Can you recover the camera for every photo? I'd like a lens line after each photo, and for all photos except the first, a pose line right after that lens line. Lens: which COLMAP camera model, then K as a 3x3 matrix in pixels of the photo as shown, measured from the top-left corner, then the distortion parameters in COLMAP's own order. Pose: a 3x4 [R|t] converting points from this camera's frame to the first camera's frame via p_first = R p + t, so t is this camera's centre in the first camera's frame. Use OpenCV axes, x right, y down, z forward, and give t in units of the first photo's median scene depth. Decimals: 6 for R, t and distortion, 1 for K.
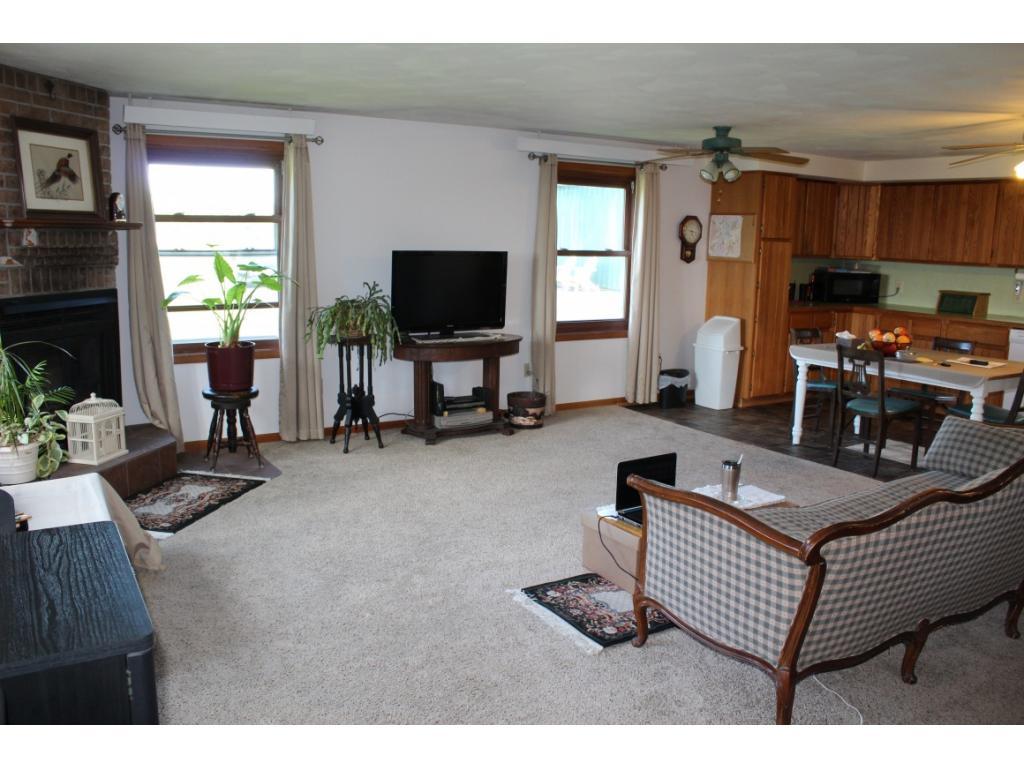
lens RADIAL K [[846.0, 0, 512.0], [0, 846.0, 384.0], [0, 0, 1]] dist [-0.181757, 0.173088]
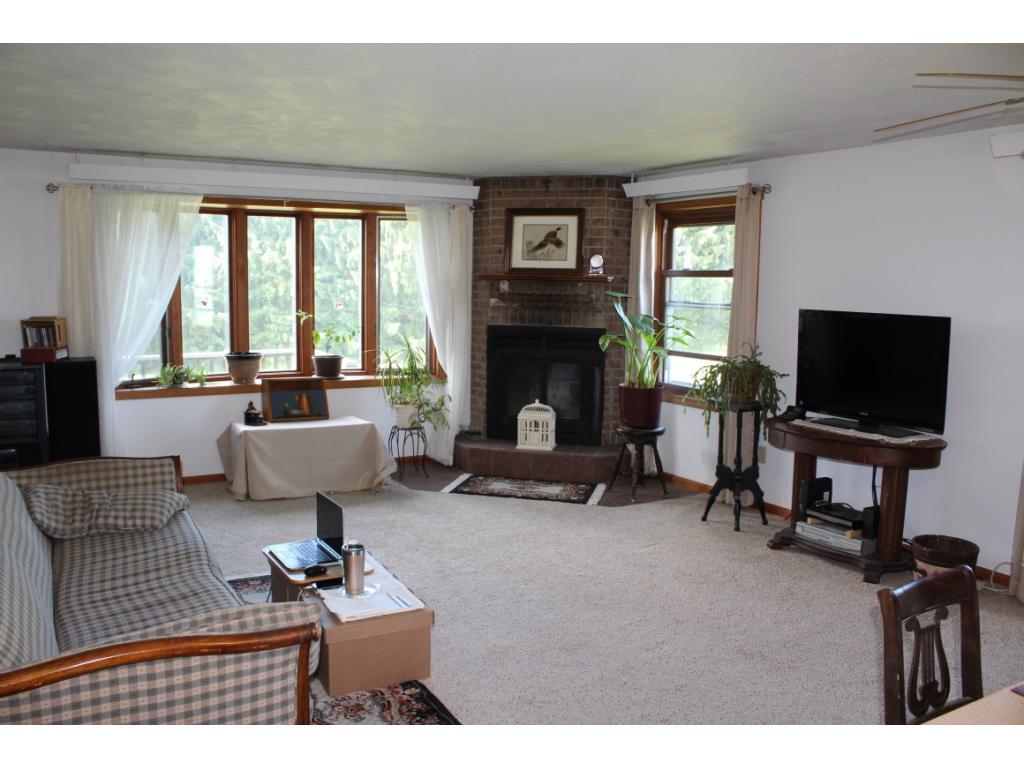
lens RADIAL K [[846.0, 0, 512.0], [0, 846.0, 384.0], [0, 0, 1]] dist [-0.181757, 0.173088]
pose [[-0.027983, 0.096406, -0.994949, 0.925381], [-0.192191, 0.976249, 0.099999, -0.152420], [0.980959, 0.194018, -0.008790, 0.993371]]
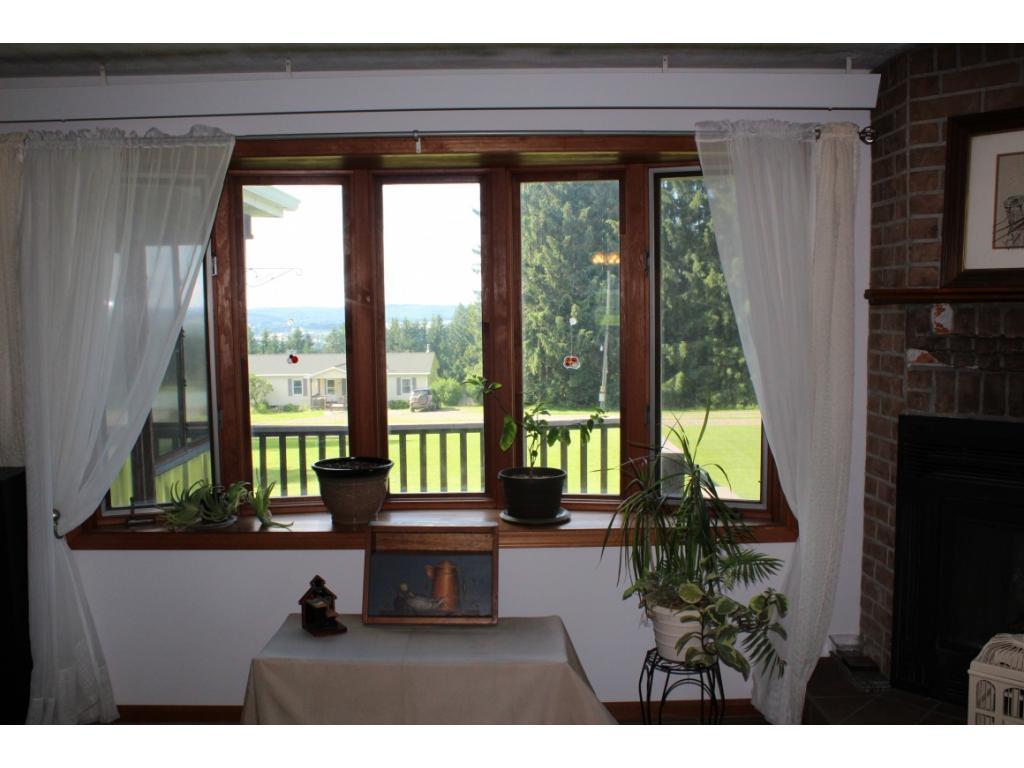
lens RADIAL K [[920.5, 0, 512.0], [0, 920.5, 384.0], [0, 0, 1]] dist [-0.080516, 0.009619]
pose [[-0.517887, 0.052693, -0.853825, 0.116469], [-0.151959, 0.976561, 0.152438, -0.174964], [0.841844, 0.208692, -0.497741, 1.002454]]
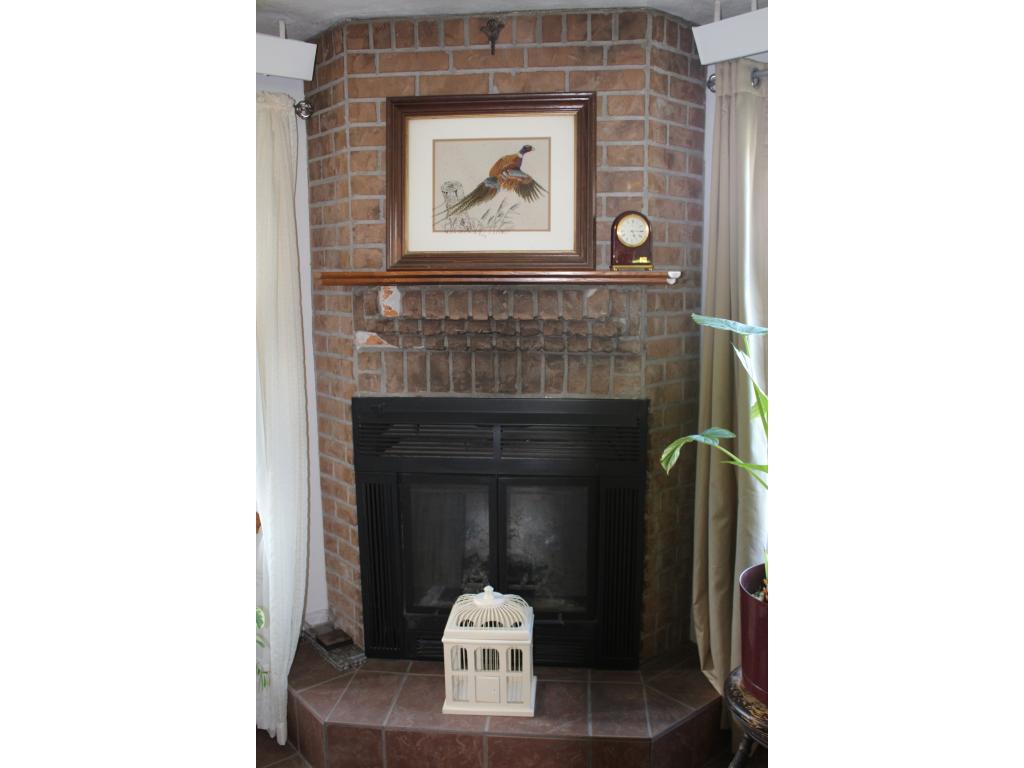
lens RADIAL K [[769.8, 0, 516.4], [0, 769.8, 399.2], [0, 0, 1]] dist [-0.124810, 0.111003]
pose [[0.136755, 0.144633, -0.979990, -0.027930], [-0.165898, 0.978656, 0.121285, -0.181301], [0.976615, 0.145991, 0.157830, 0.945264]]
